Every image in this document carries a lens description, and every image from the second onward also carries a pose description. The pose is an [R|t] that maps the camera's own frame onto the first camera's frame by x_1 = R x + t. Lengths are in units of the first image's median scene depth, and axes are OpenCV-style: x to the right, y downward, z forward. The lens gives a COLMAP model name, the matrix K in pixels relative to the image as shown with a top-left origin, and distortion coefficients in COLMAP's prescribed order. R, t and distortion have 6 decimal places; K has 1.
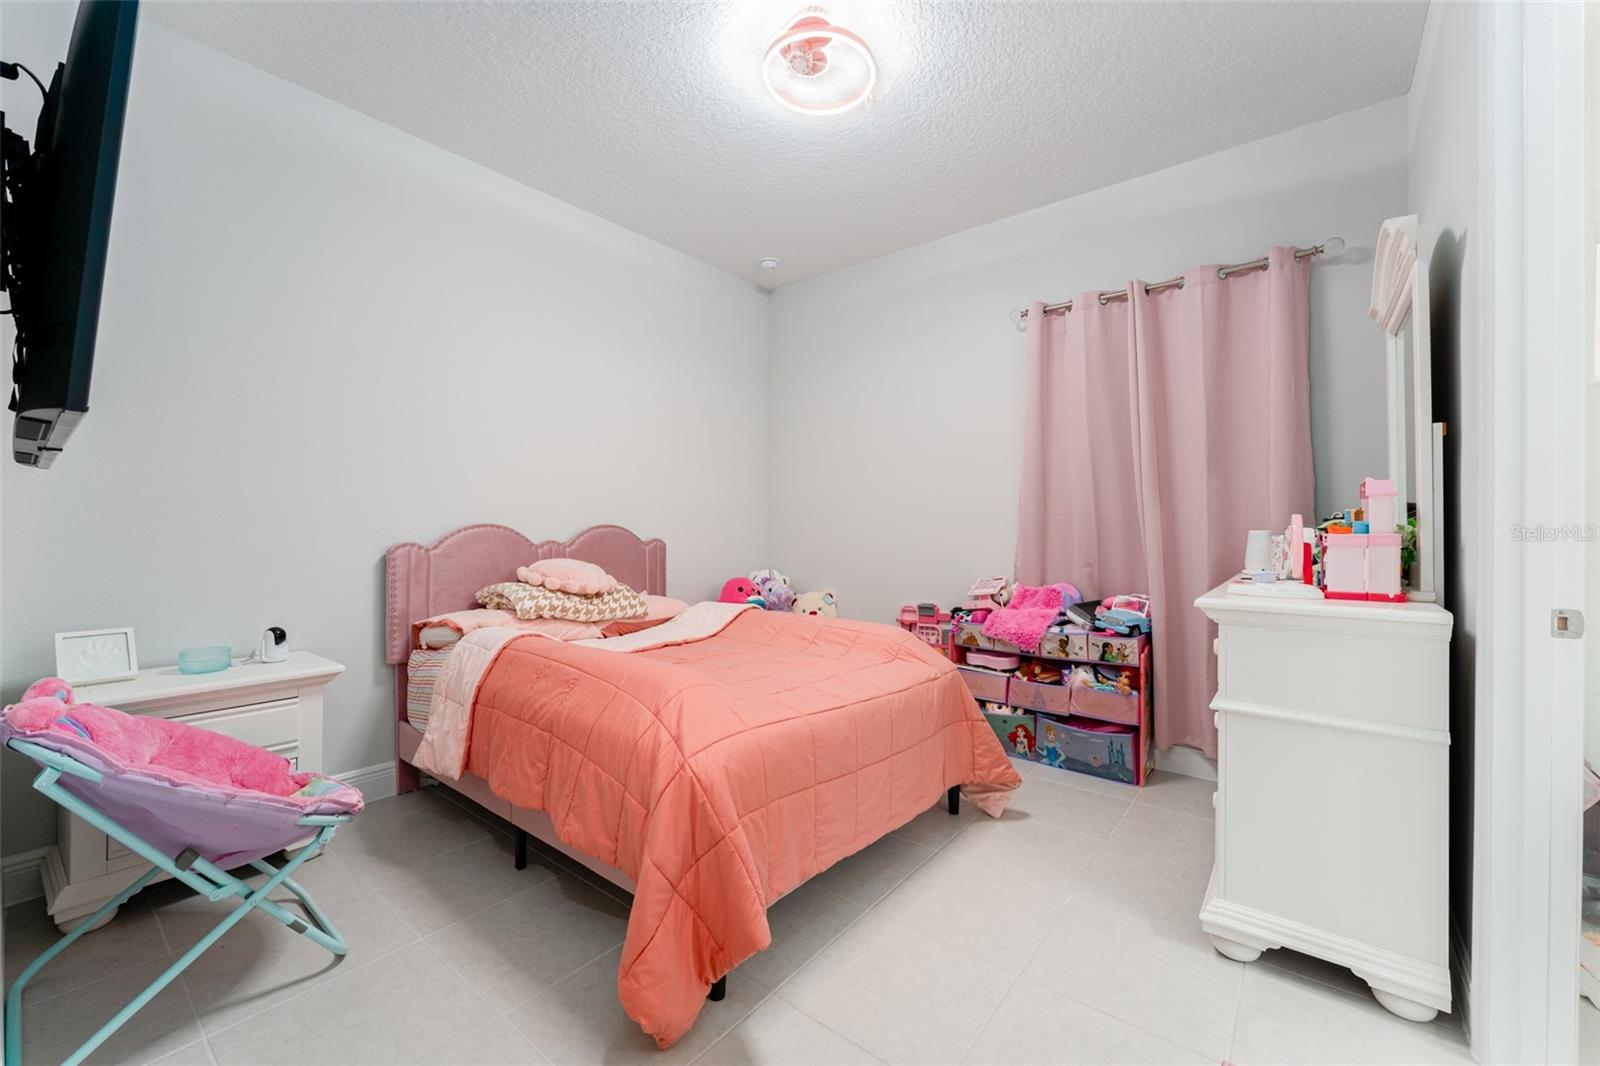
lens RADIAL K [[651.7, 0, 794.5], [0, 651.7, 535.0], [0, 0, 1]] dist [0.000242, -0.000107]
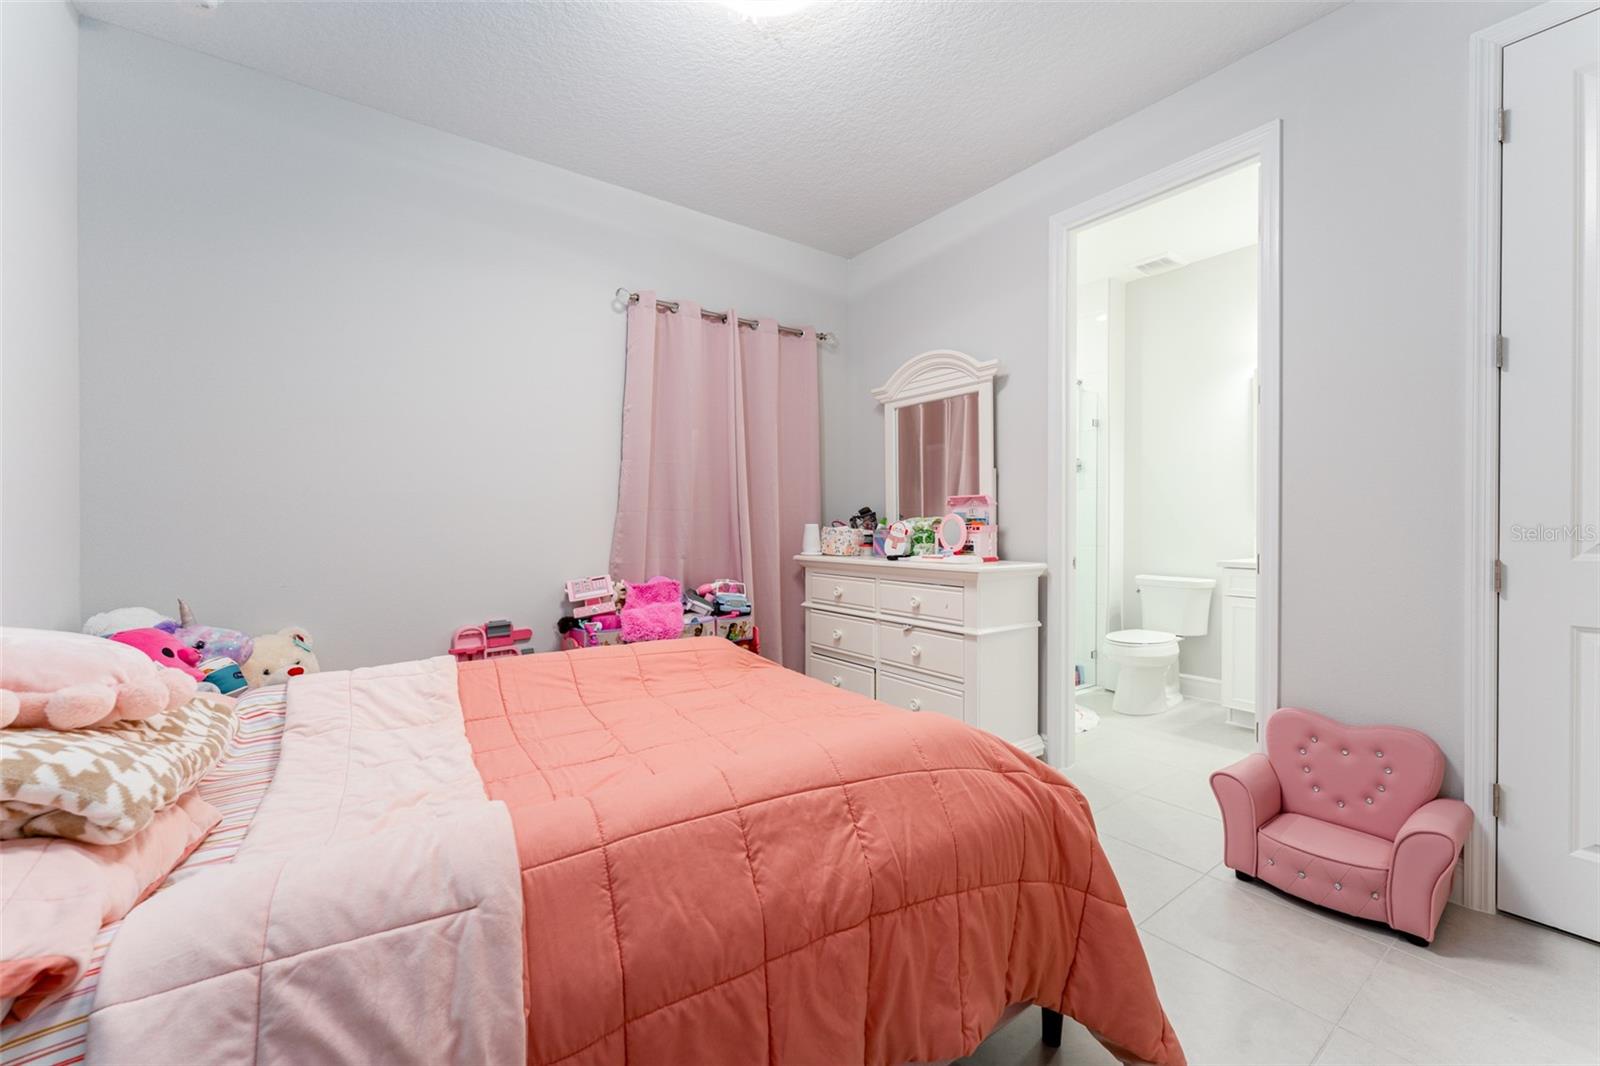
lens RADIAL K [[651.7, 0, 794.5], [0, 651.7, 535.0], [0, 0, 1]] dist [0.000242, -0.000107]
pose [[0.237765, -0.018895, 0.971139, -0.591364], [0.009158, 0.999810, 0.017211, -0.007349], [-0.971279, 0.004801, 0.237893, 0.619983]]
